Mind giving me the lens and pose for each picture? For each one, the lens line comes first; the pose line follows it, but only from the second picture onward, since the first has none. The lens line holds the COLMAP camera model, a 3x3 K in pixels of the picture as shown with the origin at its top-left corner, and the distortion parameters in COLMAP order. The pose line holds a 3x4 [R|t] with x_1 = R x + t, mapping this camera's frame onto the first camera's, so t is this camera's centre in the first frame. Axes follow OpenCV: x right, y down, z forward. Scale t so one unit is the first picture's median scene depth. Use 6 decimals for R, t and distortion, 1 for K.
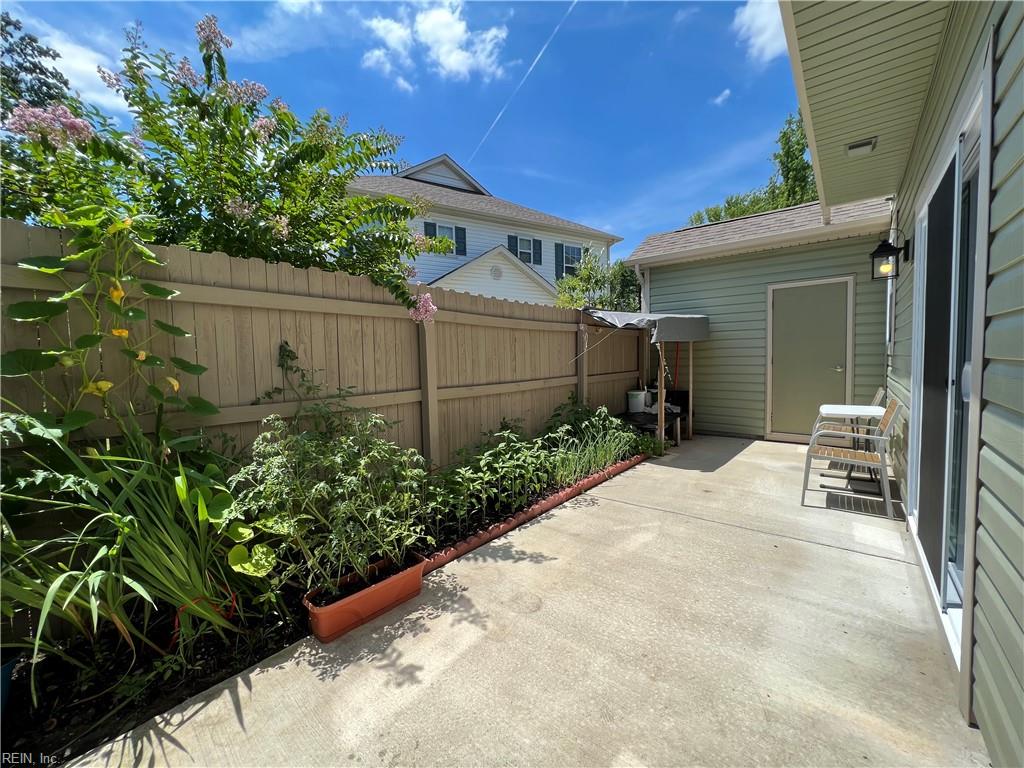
lens RADIAL K [[415.4, 0, 514.2], [0, 415.4, 381.6], [0, 0, 1]] dist [0.000176, -0.000014]
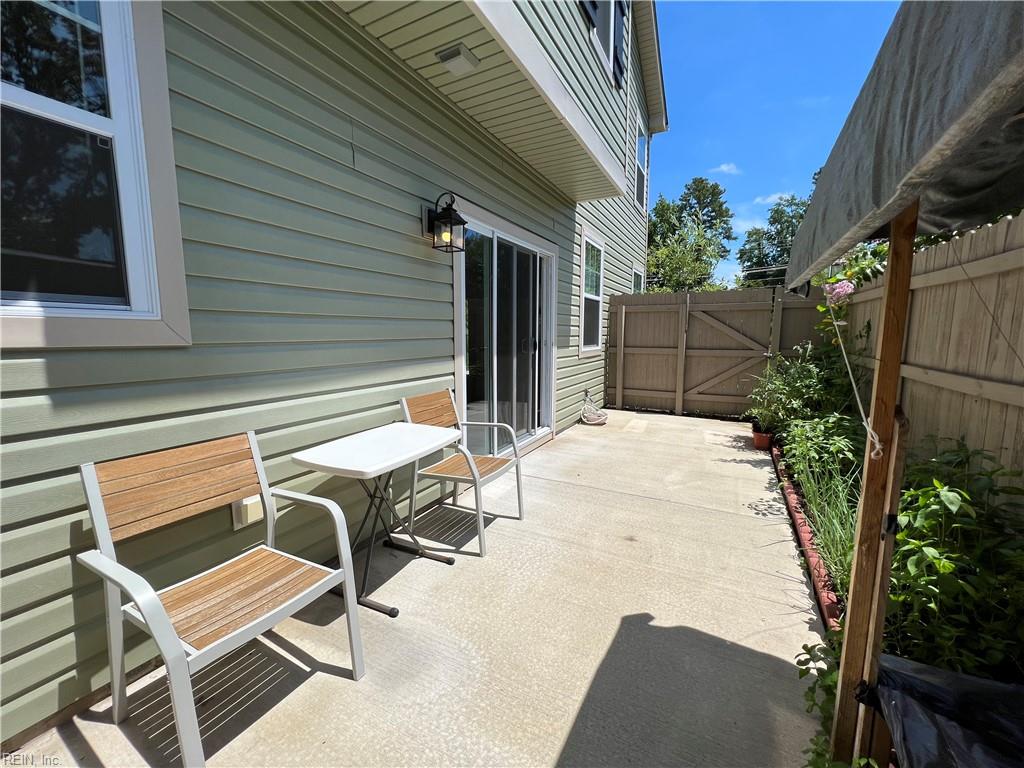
lens RADIAL K [[415.4, 0, 510.8], [0, 415.4, 384.1], [0, 0, 1]] dist [0.000176, -0.000014]
pose [[-0.981078, 0.040818, -0.189259, 0.844139], [0.006160, 0.983609, 0.180210, -0.112437], [0.193513, 0.175634, -0.965249, 1.715542]]
